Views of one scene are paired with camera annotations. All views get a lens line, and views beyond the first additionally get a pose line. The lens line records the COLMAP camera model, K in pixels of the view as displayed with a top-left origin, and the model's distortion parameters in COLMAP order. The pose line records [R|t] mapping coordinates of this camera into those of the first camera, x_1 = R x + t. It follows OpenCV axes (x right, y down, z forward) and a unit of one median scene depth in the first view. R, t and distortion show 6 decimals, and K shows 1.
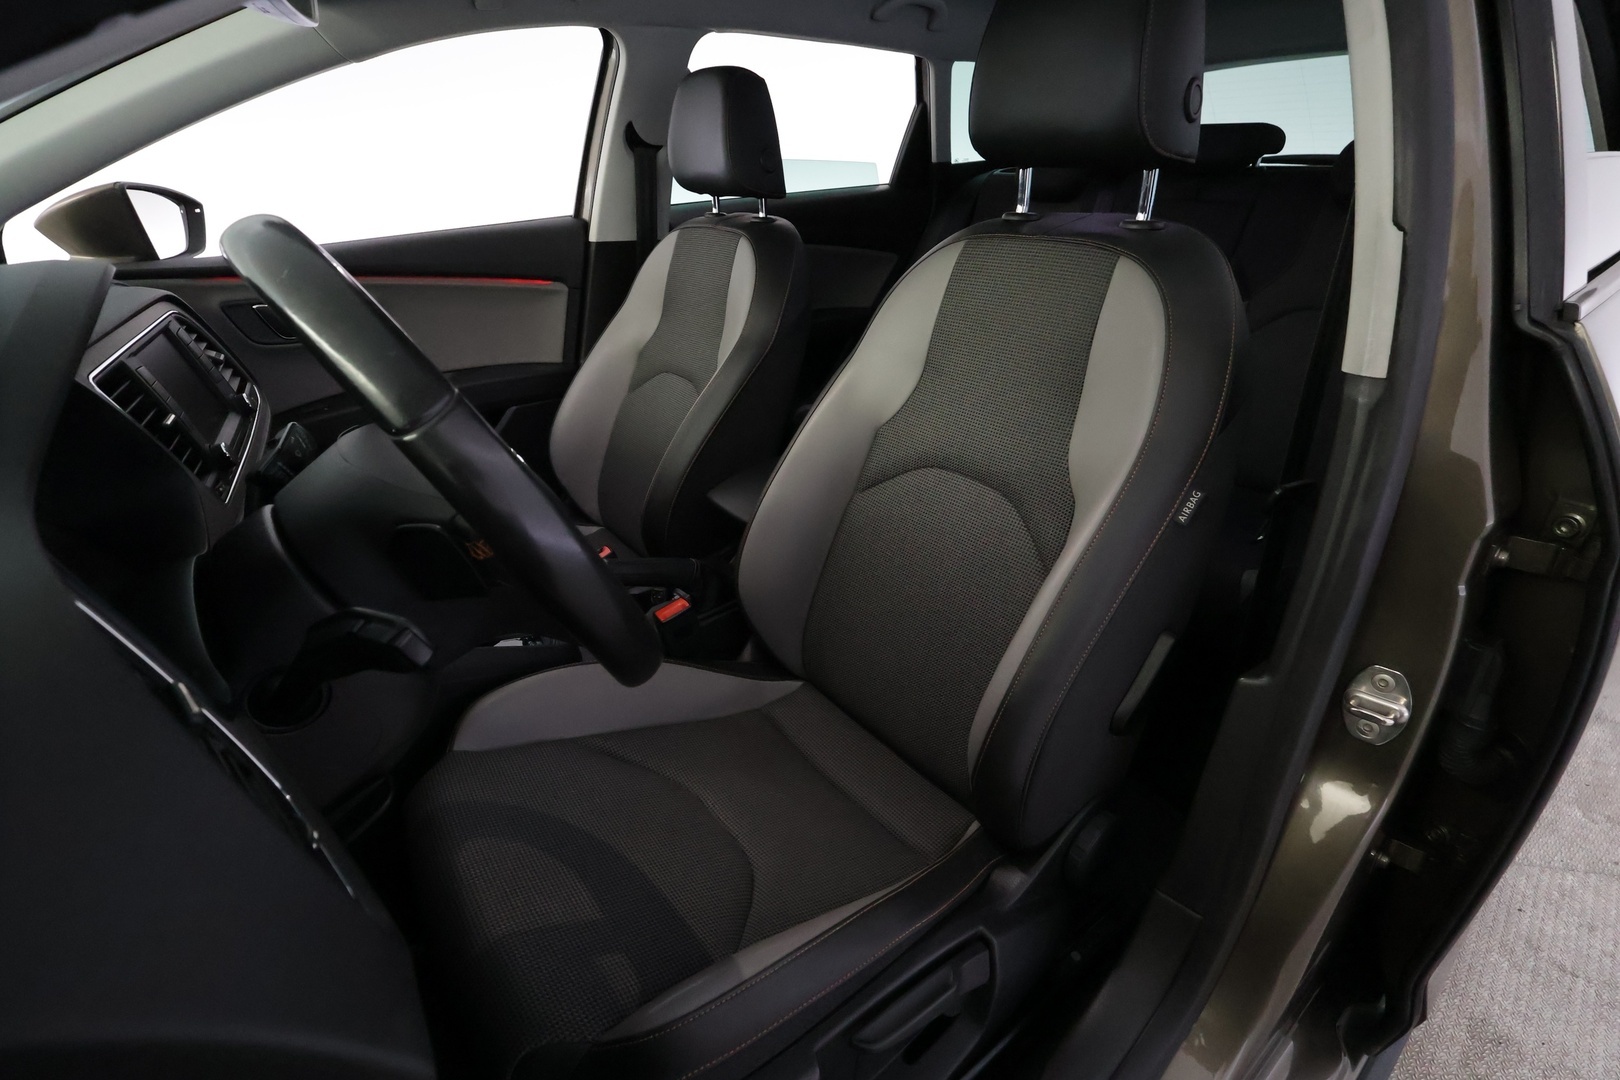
lens RADIAL K [[755.6, 0, 810.0], [0, 755.6, 540.0], [0, 0, 1]] dist [0.000548, 0.001059]
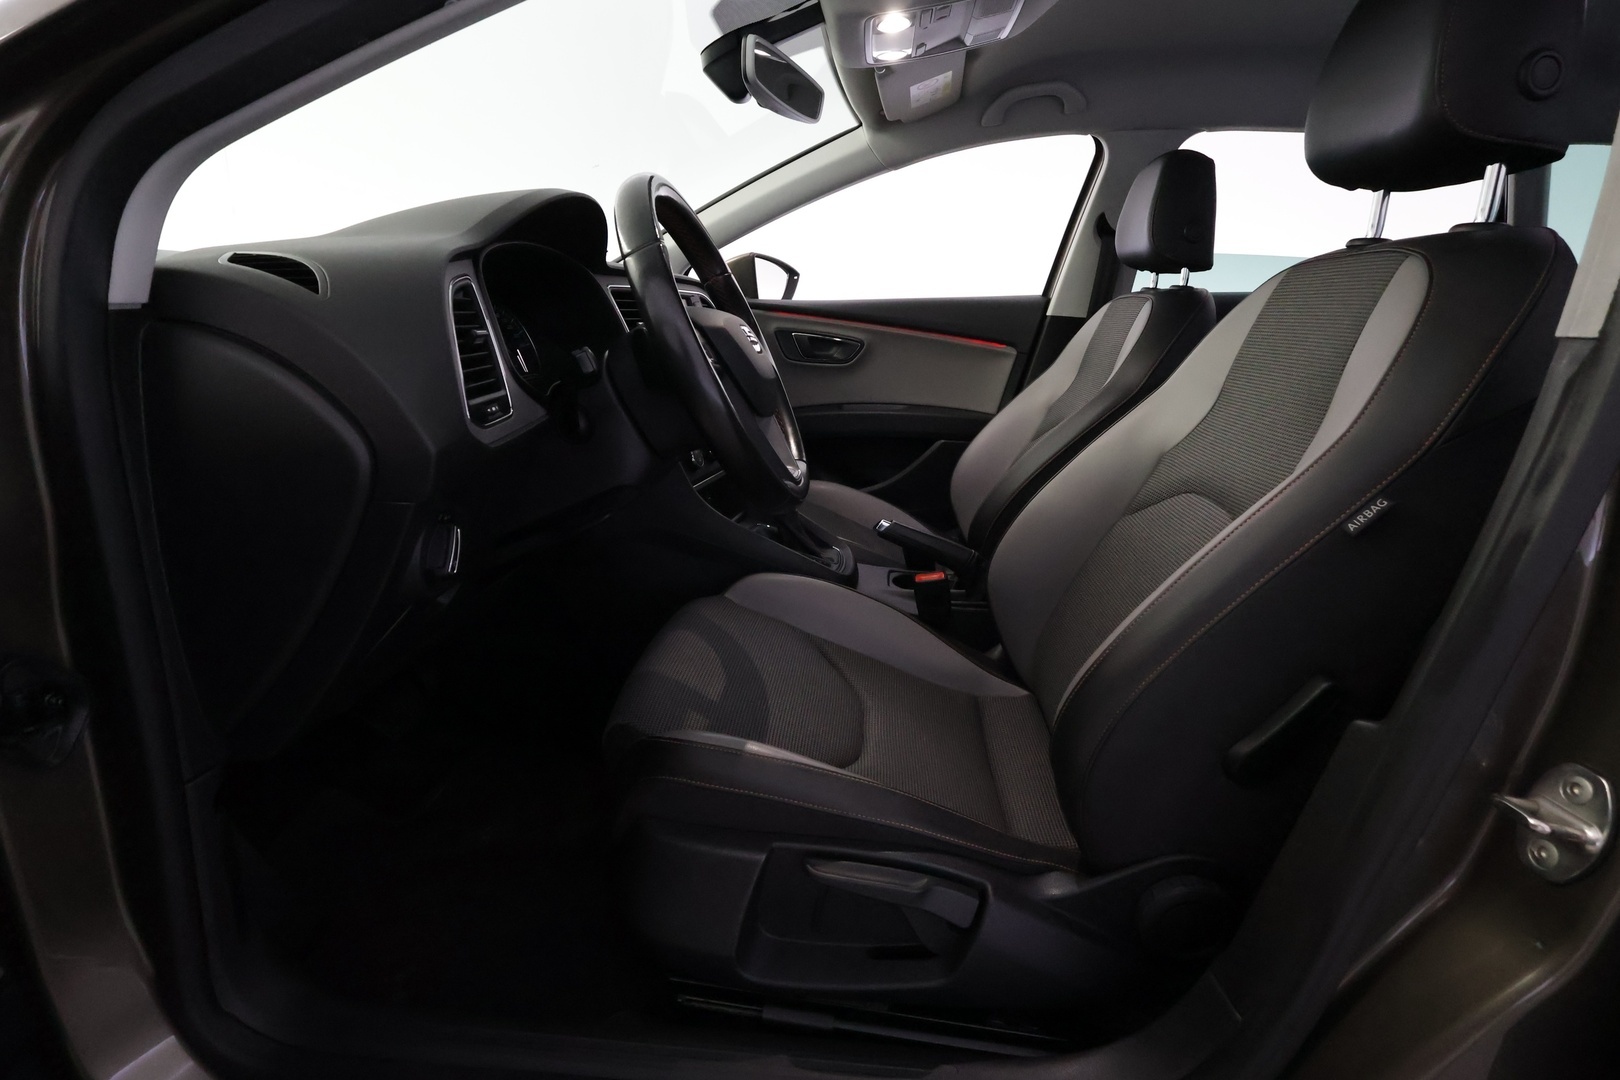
lens RADIAL K [[755.6, 0, 810.0], [0, 755.6, 540.0], [0, 0, 1]] dist [0.000548, 0.001059]
pose [[0.727712, 0.233149, -0.645041, 0.355105], [-0.344041, 0.937664, -0.049217, 0.137754], [0.593356, 0.257736, 0.762562, 0.006981]]
